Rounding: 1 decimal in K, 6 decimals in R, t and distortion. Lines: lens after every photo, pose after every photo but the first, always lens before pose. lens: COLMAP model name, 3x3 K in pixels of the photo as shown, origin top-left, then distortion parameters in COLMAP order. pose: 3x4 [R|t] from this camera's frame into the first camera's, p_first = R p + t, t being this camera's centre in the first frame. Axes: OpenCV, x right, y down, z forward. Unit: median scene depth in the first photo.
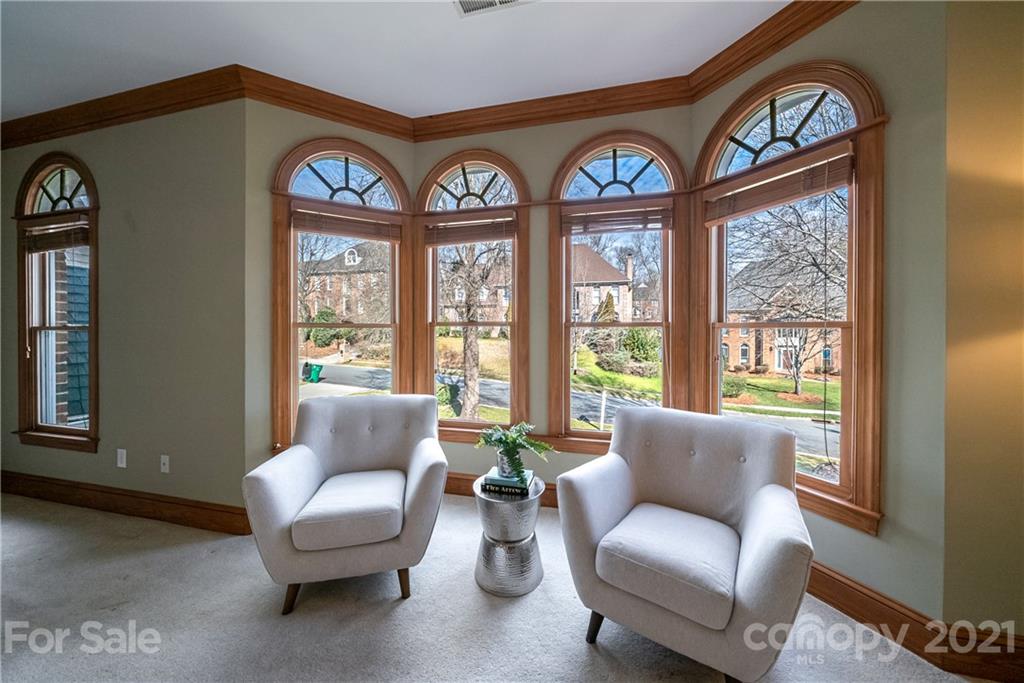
lens RADIAL K [[369.1, 0, 518.5], [0, 369.1, 334.5], [0, 0, 1]] dist [-0.005215, -0.000242]
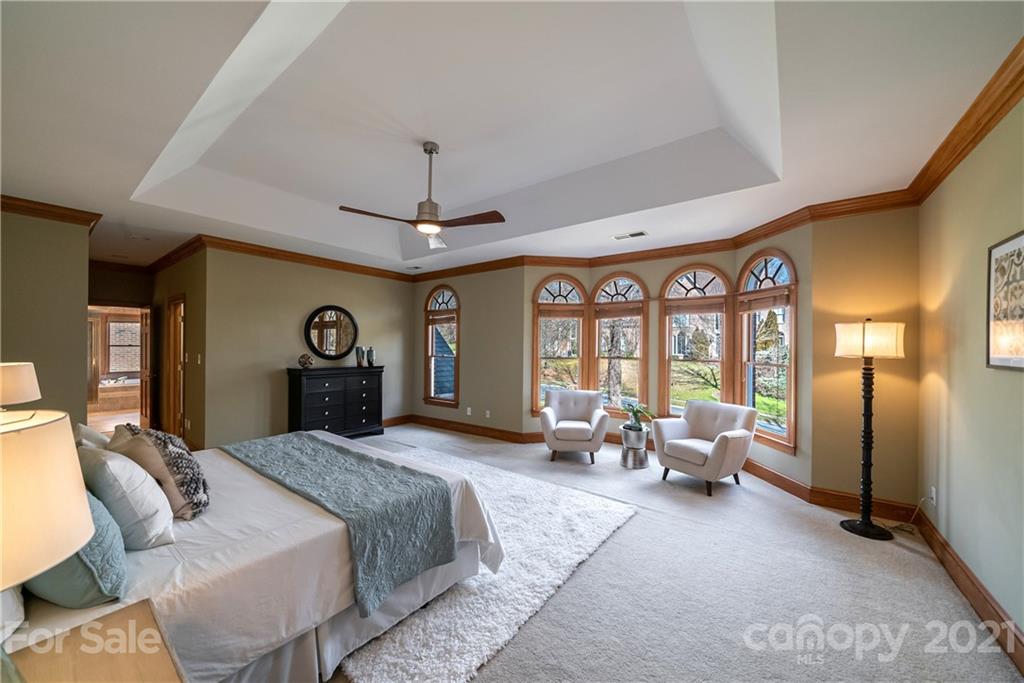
lens RADIAL K [[369.1, 0, 506.4], [0, 369.1, 346.4], [0, 0, 1]] dist [-0.005215, -0.000242]
pose [[0.917830, 0.006448, -0.396921, 0.118046], [-0.013161, 0.999813, -0.014190, -0.062015], [0.396755, 0.018248, 0.917743, -1.165921]]
